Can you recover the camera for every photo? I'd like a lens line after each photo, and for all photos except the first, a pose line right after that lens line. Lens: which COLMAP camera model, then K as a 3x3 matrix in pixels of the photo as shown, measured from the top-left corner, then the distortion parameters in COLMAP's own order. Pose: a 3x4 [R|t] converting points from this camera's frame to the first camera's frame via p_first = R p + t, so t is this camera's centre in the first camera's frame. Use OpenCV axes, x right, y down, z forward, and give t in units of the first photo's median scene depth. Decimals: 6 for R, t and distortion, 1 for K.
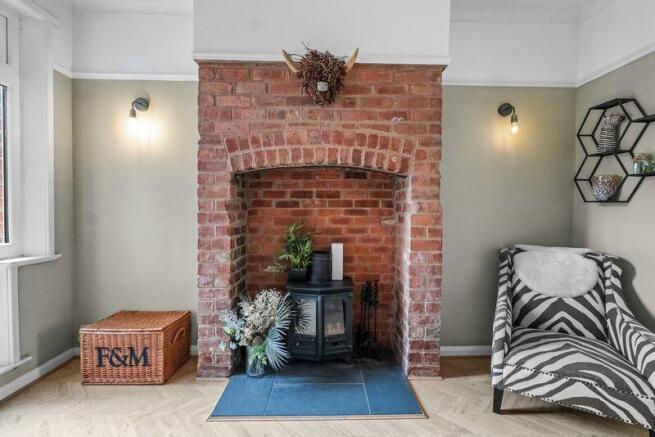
lens RADIAL K [[296.5, 0, 328.9], [0, 296.5, 214.5], [0, 0, 1]] dist [-0.003200, -0.000165]
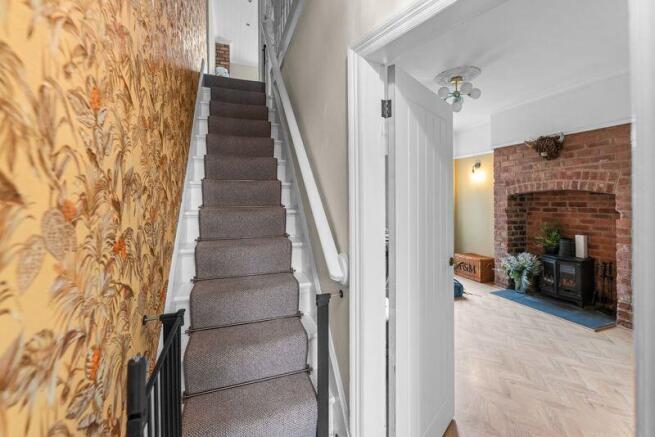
lens RADIAL K [[273.6, 0, 329.3], [0, 273.6, 197.3], [0, 0, 1]] dist [-0.000250, -0.000450]
pose [[0.325427, -0.015626, -0.945438, 1.158738], [-0.013289, 0.999689, -0.021097, -0.068605], [0.945474, 0.019430, 0.325118, -0.913513]]
